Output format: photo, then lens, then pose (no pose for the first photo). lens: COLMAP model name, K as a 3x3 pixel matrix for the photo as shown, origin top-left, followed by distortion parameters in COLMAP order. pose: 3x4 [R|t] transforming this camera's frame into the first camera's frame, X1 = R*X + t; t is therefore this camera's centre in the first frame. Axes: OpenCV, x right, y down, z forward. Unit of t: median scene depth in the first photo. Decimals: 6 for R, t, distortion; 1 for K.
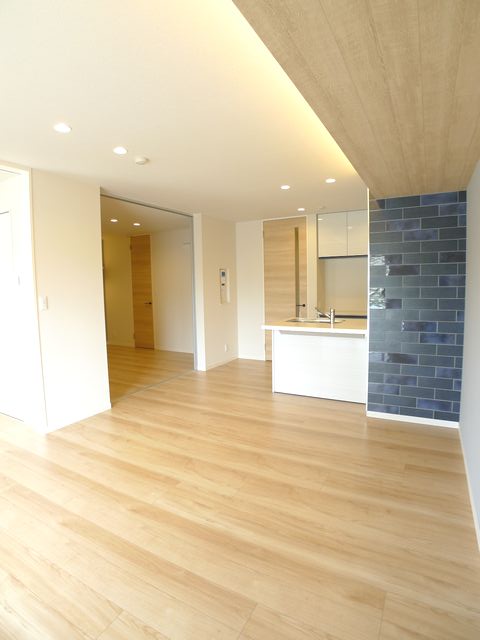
lens RADIAL K [[339.7, 0, 258.4], [0, 339.7, 311.8], [0, 0, 1]] dist [-0.099953, 0.025389]
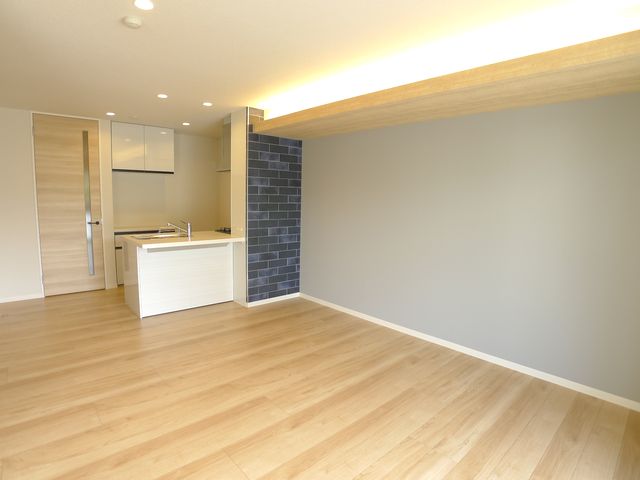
lens RADIAL K [[339.7, 0, 288.2], [0, 339.7, 241.6], [0, 0, 1]] dist [-0.099953, 0.025389]
pose [[0.405590, -0.090444, 0.909570, -0.818429], [0.049837, 0.995801, 0.076795, -0.021224], [-0.912696, 0.014183, 0.408394, 0.385252]]
